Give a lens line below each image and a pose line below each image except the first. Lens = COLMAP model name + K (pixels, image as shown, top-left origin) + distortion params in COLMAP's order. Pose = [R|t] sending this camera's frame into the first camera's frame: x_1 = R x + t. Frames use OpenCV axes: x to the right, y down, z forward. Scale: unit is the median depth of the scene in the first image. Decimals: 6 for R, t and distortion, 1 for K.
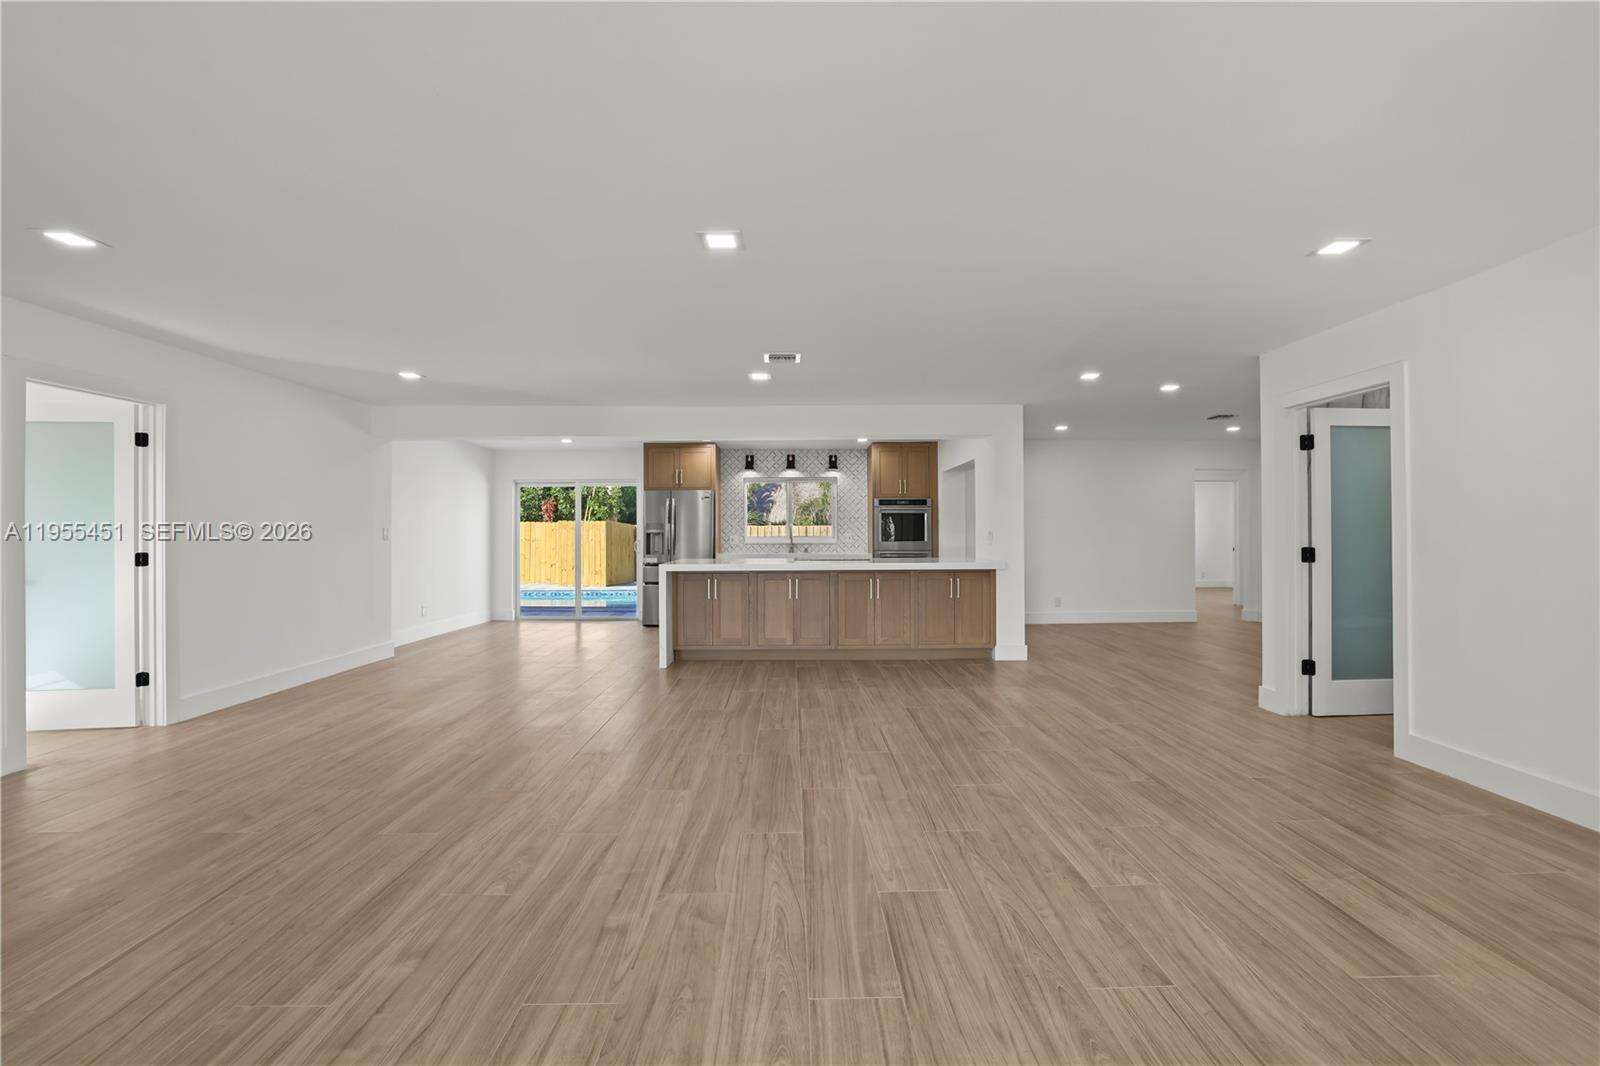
lens RADIAL K [[699.2, 0, 808.3], [0, 699.2, 536.4], [0, 0, 1]] dist [-0.033226, 0.017604]
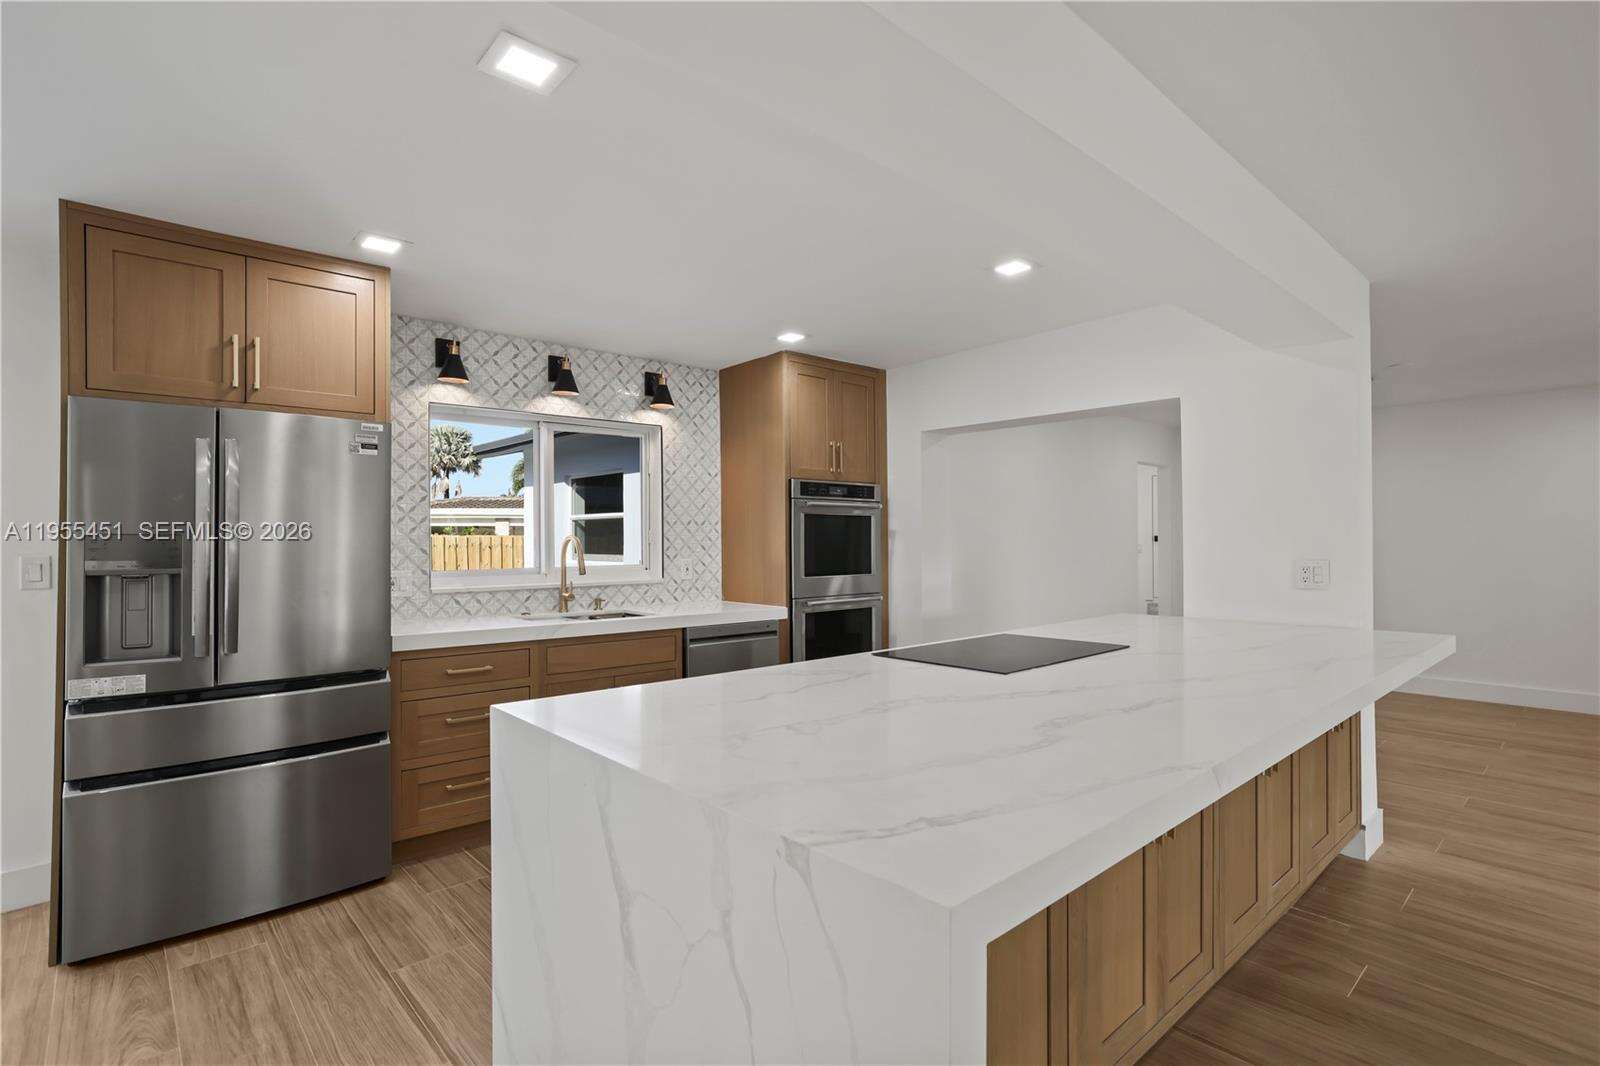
lens RADIAL K [[784.9, 0, 799.3], [0, 784.9, 529.7], [0, 0, 1]] dist [-0.001027, -0.000170]
pose [[0.765929, 0.009351, 0.642857, -0.213974], [0.002575, 0.999842, -0.017612, -0.014193], [-0.642919, 0.015145, 0.765784, 0.621900]]
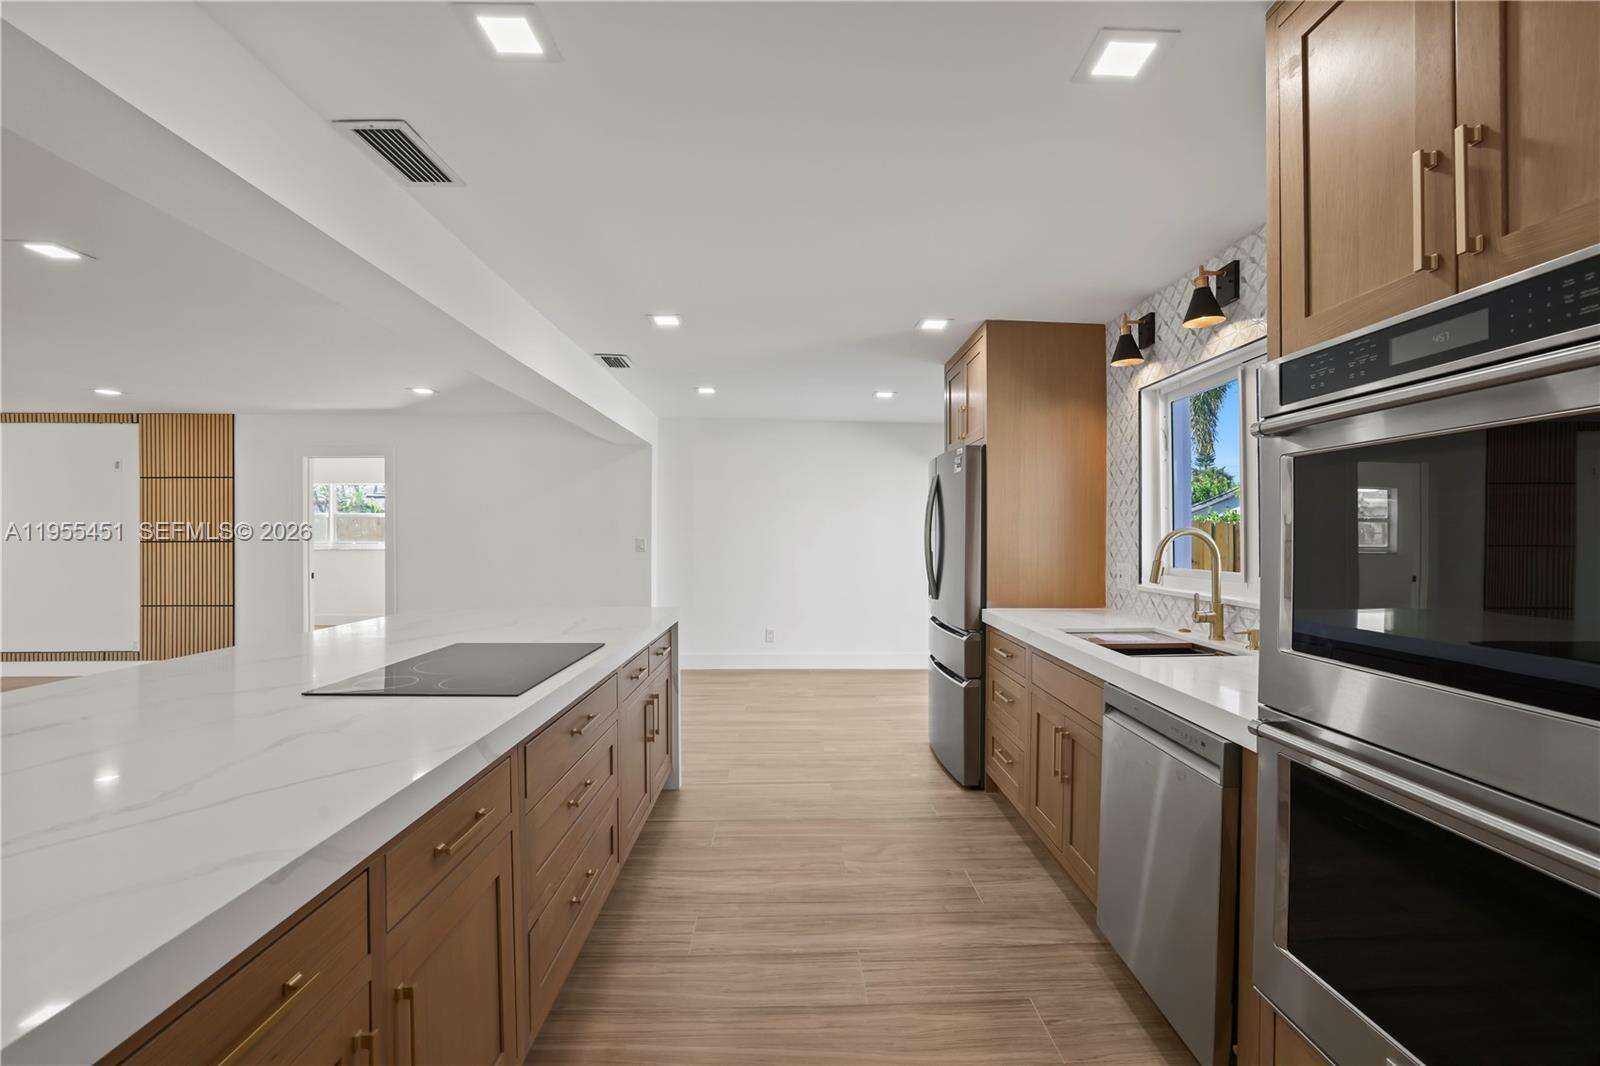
lens RADIAL K [[682.8, 0, 811.2], [0, 682.8, 532.9], [0, 0, 1]] dist [-0.048722, 0.017109]
pose [[0.003214, 0.003188, -0.999990, 0.241407], [-0.003446, 0.999989, 0.003177, -0.017471], [0.999989, 0.003436, 0.003225, 0.897706]]
